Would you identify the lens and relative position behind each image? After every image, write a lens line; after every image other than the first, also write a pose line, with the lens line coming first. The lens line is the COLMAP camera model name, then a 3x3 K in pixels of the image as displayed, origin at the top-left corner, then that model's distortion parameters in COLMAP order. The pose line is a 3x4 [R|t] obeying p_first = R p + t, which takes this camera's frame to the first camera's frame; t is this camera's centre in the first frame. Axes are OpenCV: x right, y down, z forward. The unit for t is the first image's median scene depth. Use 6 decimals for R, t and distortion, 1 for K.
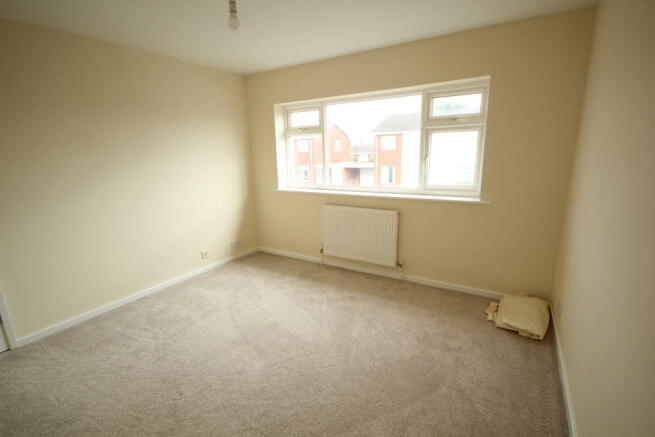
lens RADIAL K [[307.1, 0, 327.5], [0, 307.1, 218.5], [0, 0, 1]] dist [0.000062, 0.000153]
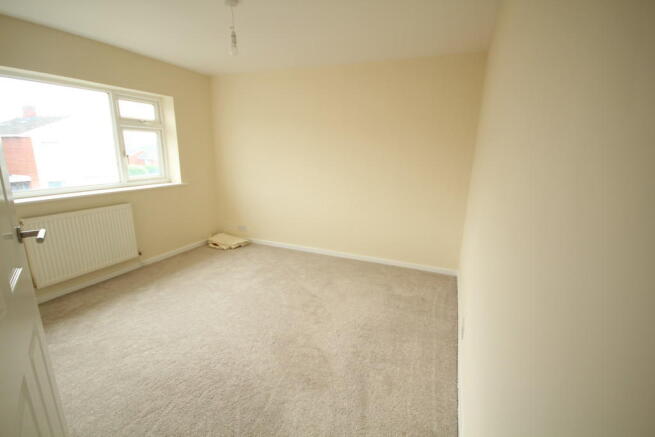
lens RADIAL K [[307.1, 0, 327.5], [0, 307.1, 218.5], [0, 0, 1]] dist [0.000062, 0.000153]
pose [[-0.165536, -0.192999, 0.967135, -0.931943], [0.192172, 0.955553, 0.223580, -0.081691], [-0.967299, 0.222867, -0.121090, 0.490688]]
